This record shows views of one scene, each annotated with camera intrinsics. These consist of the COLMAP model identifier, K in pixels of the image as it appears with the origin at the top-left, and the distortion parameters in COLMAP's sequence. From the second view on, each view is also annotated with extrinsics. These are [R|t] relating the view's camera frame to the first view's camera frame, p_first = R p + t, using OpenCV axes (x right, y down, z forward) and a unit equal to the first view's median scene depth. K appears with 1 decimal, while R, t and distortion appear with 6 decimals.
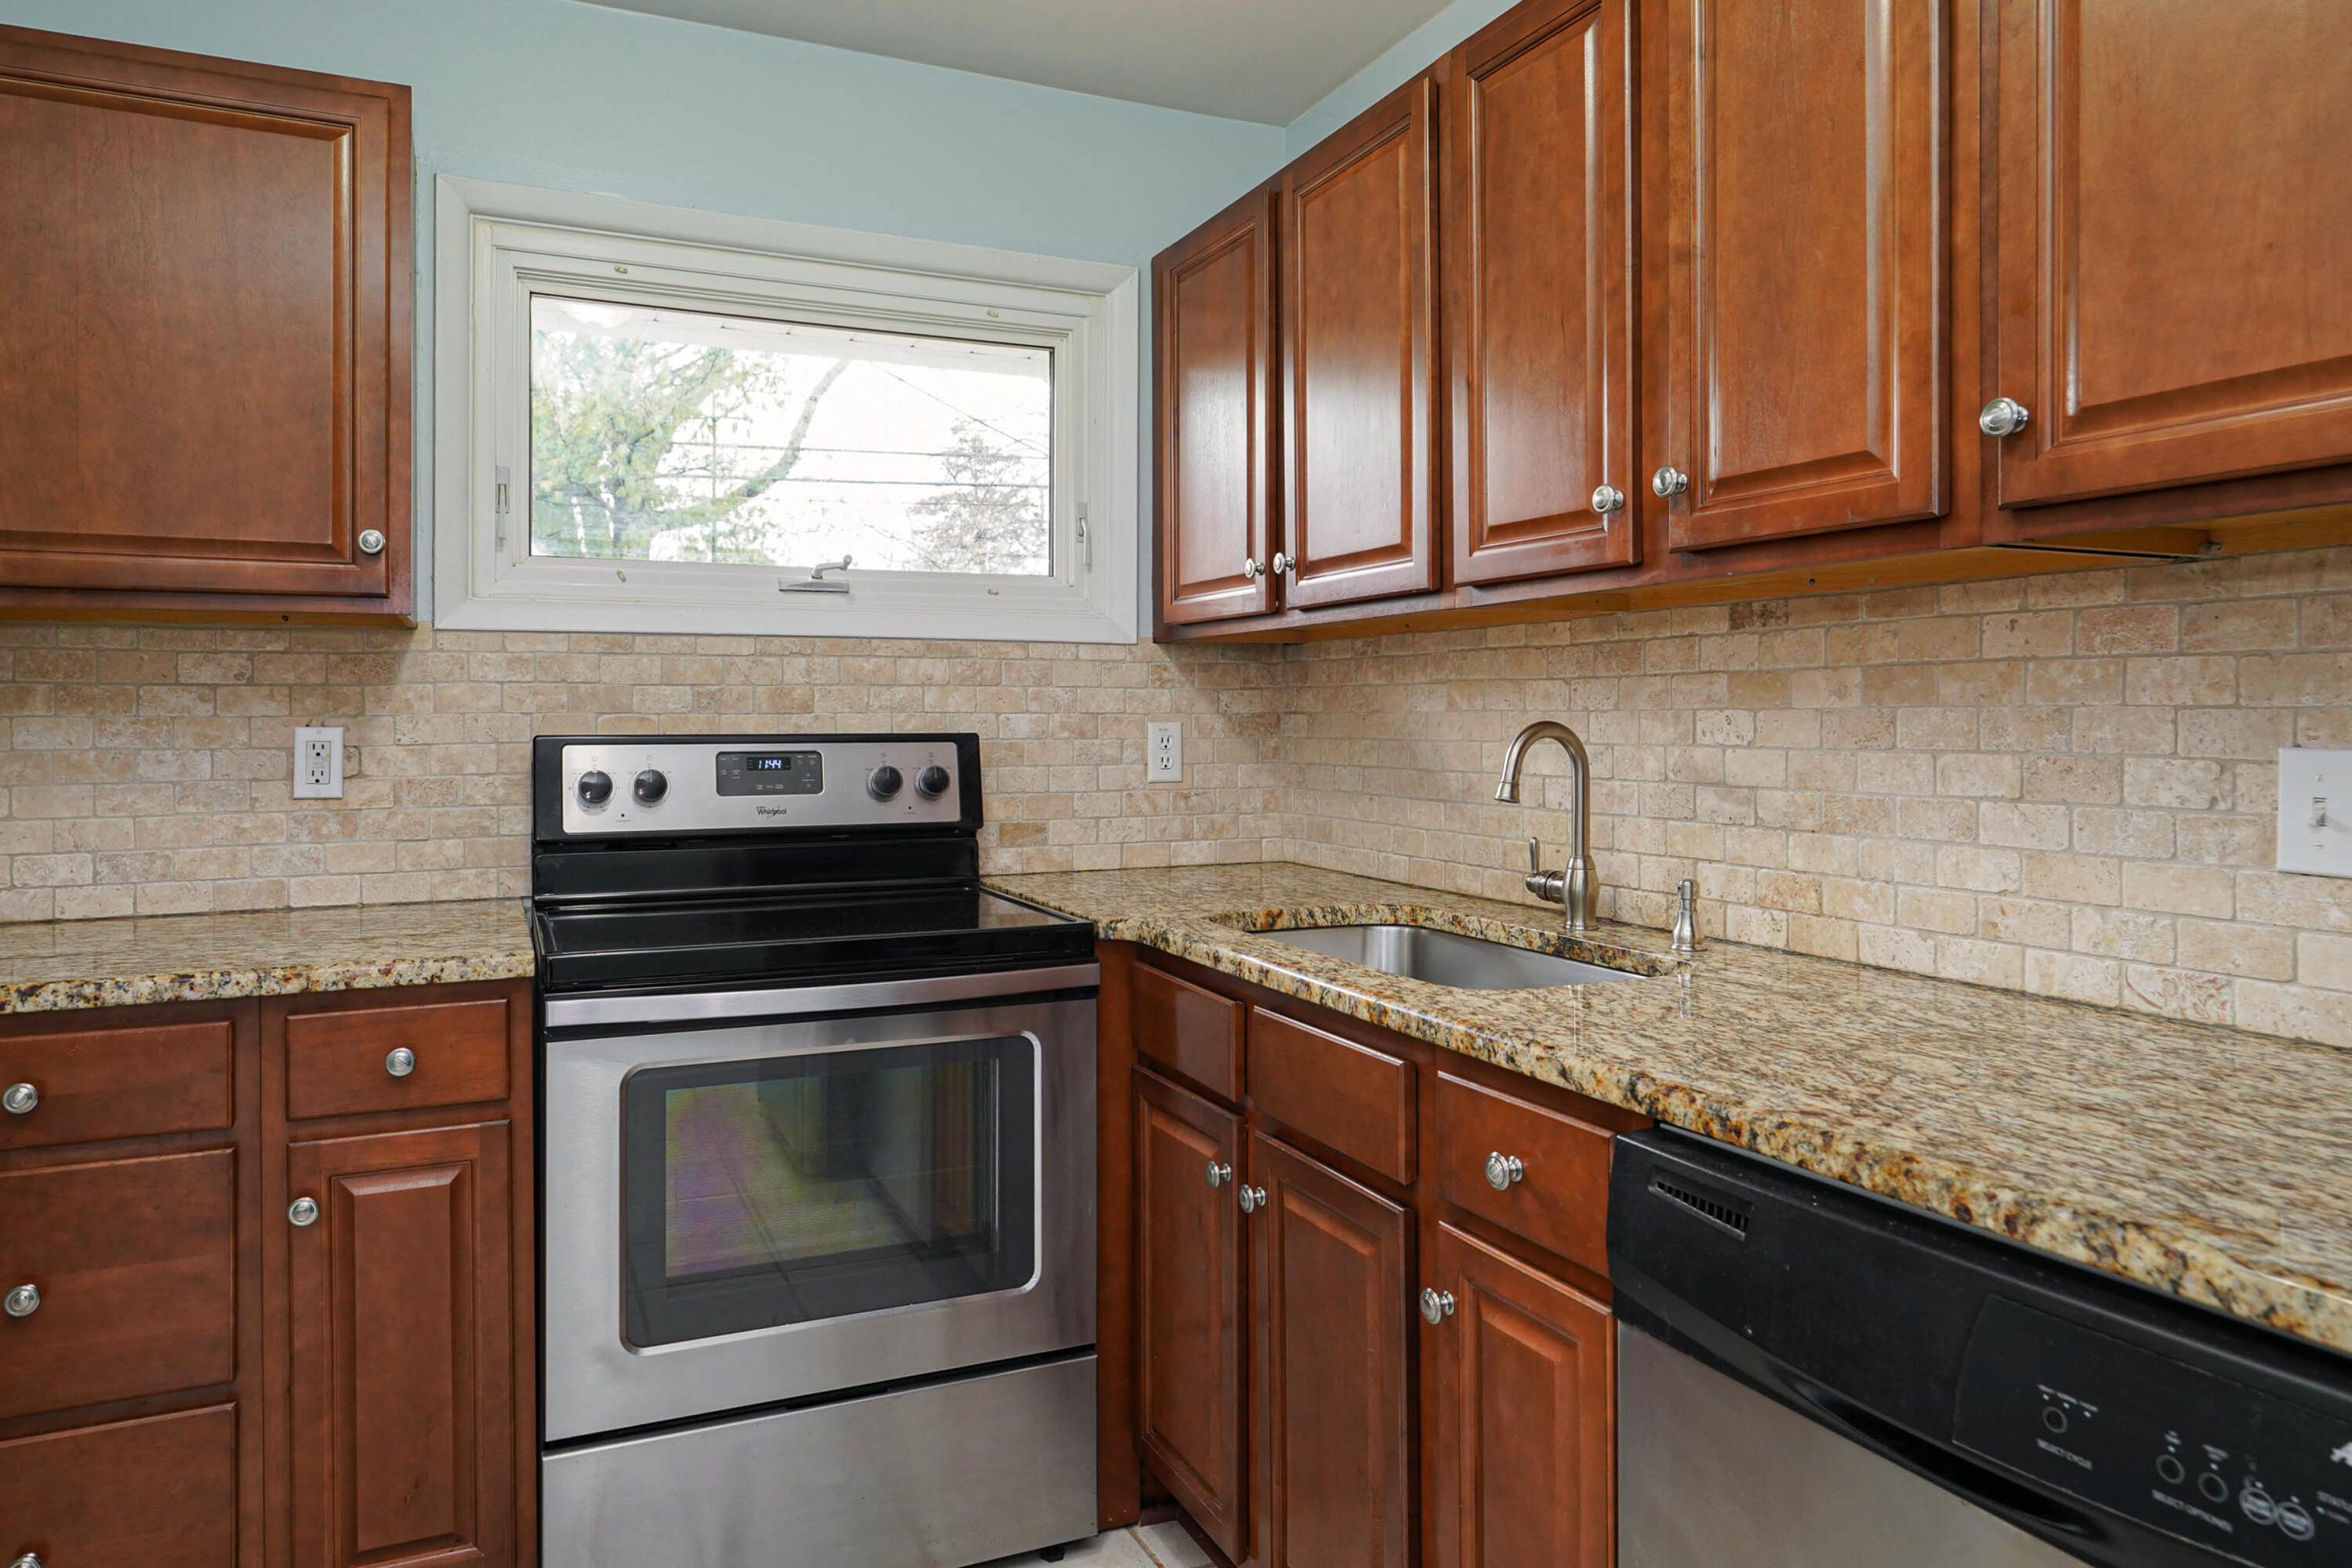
lens RADIAL K [[1429.4, 0, 1176.0], [0, 1429.4, 784.0], [0, 0, 1]] dist [-0.001718, -0.000685]
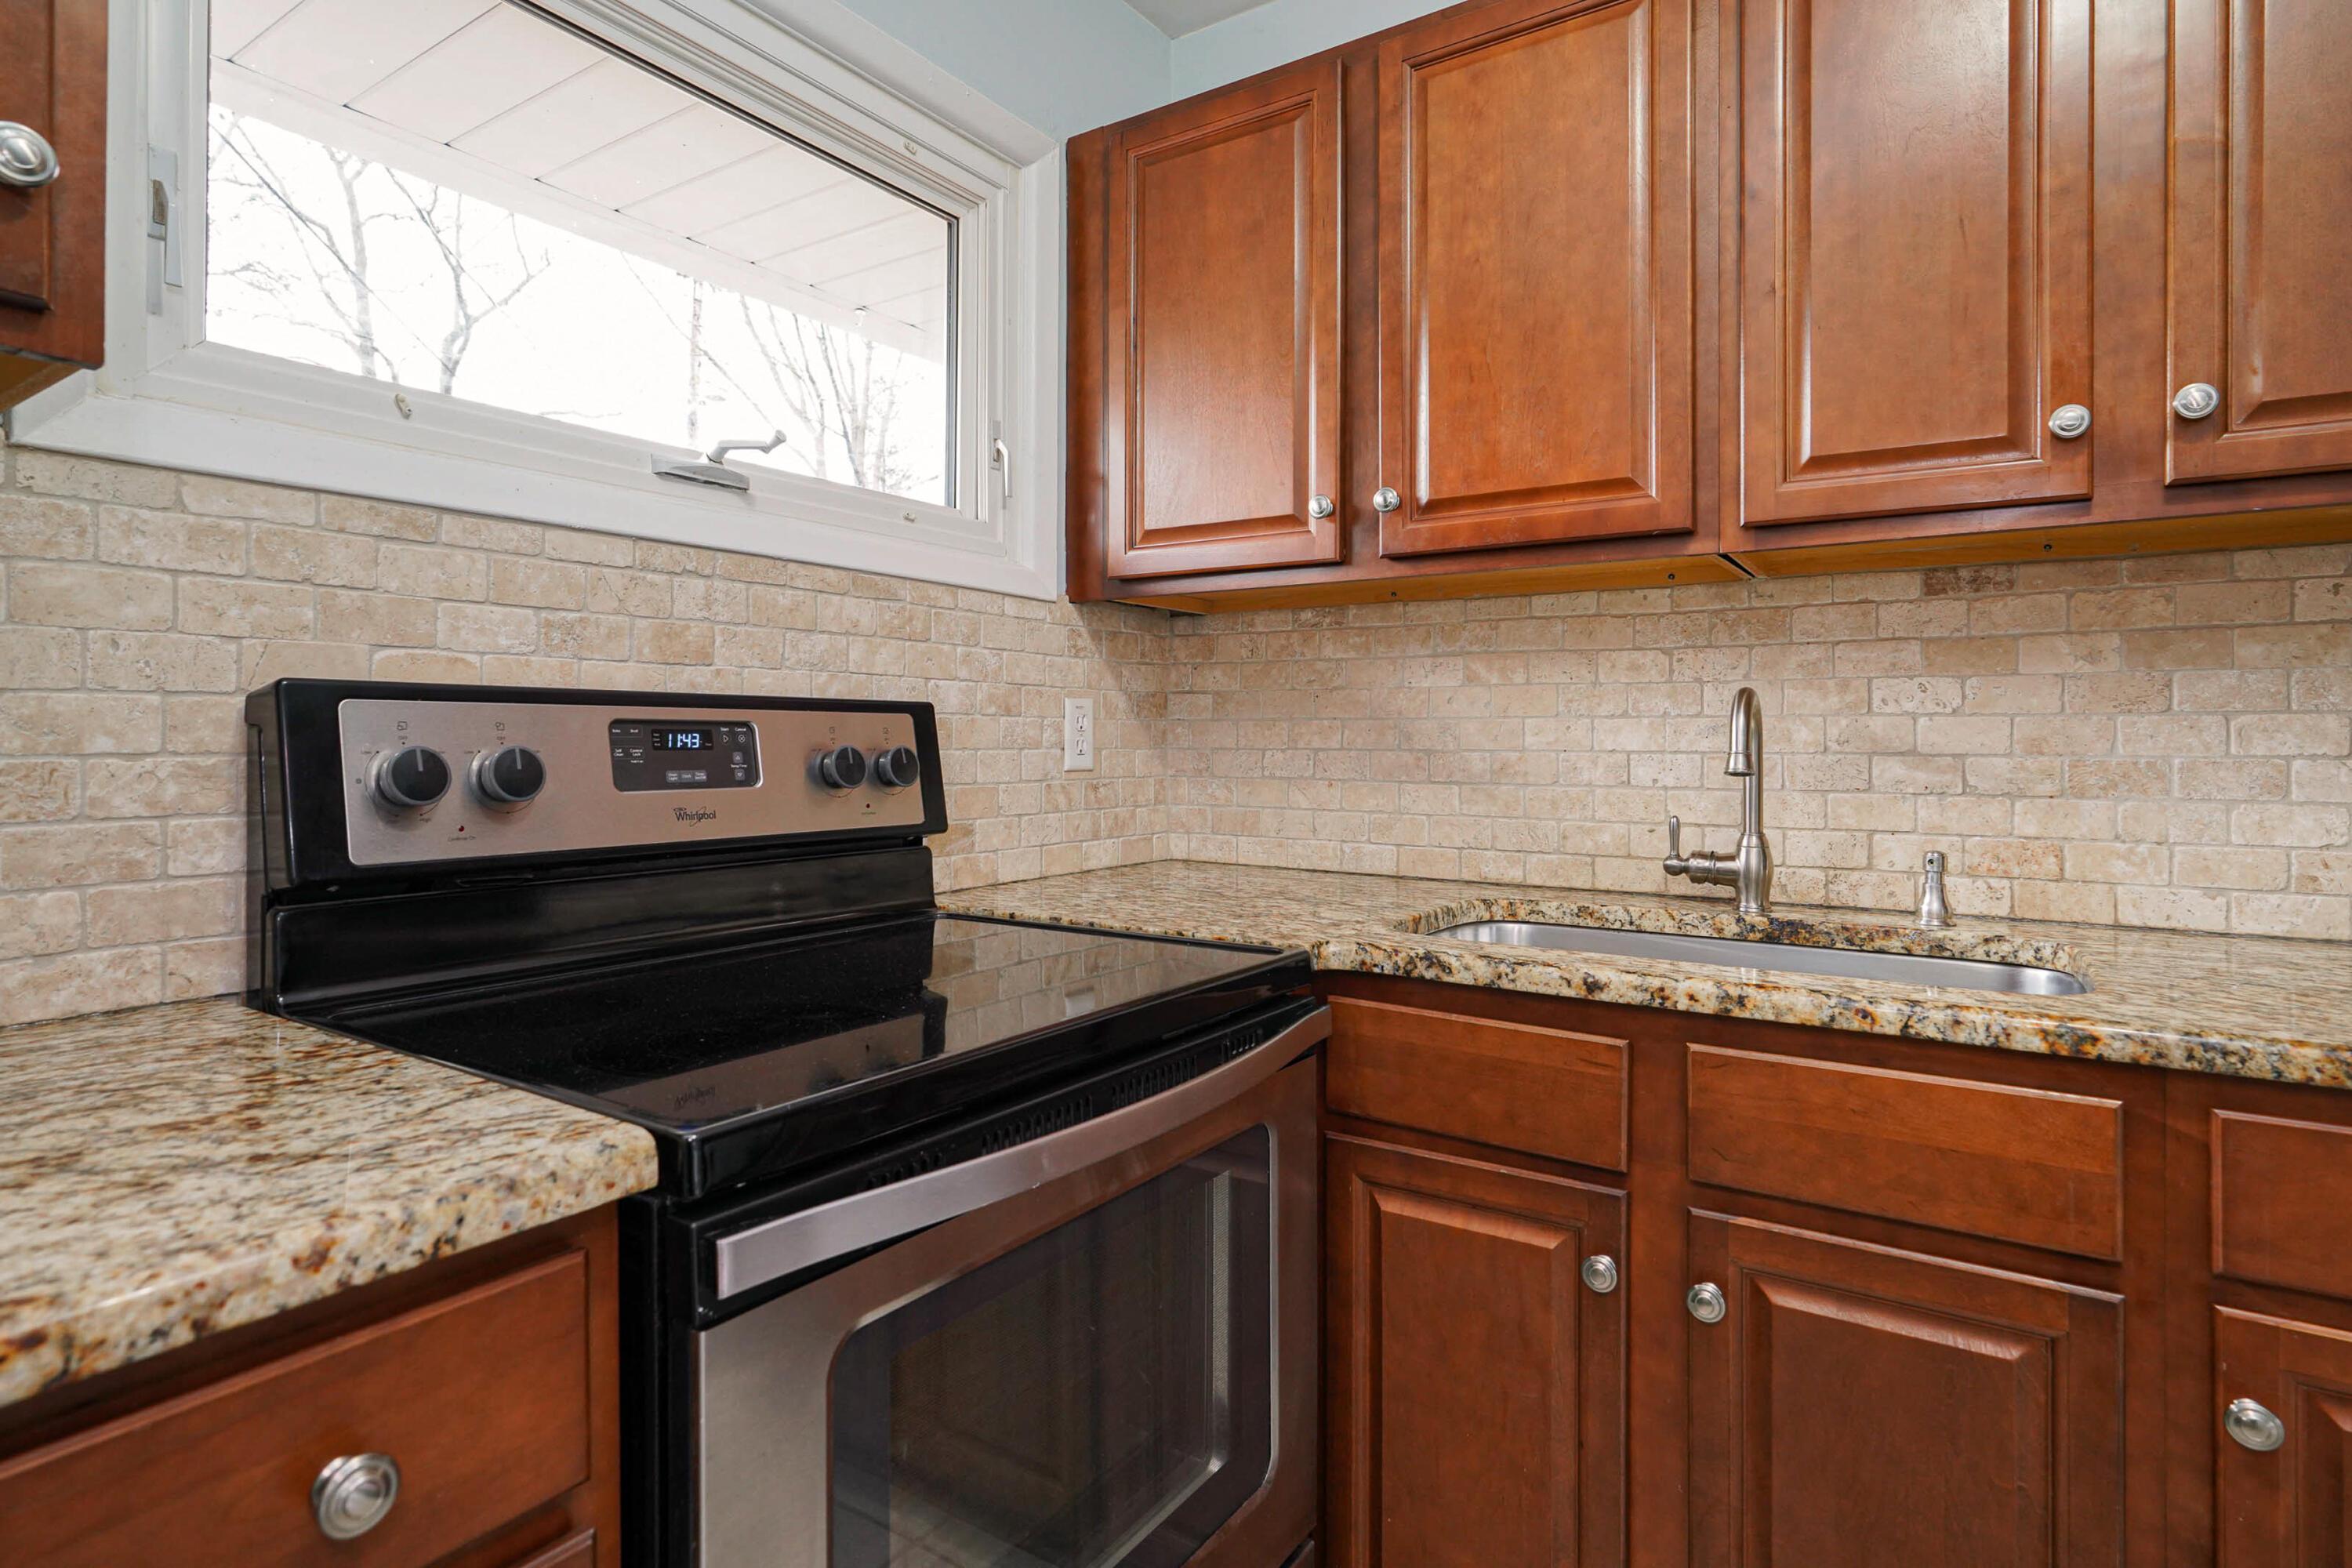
lens RADIAL K [[1184.6, 0, 1178.5], [0, 1184.6, 774.2], [0, 0, 1]] dist [-0.003610, 0.001030]
pose [[0.855937, -0.011300, 0.516956, -0.389300], [0.018947, 0.999775, -0.009516, 0.010559], [-0.516732, 0.017940, 0.855959, 0.468604]]
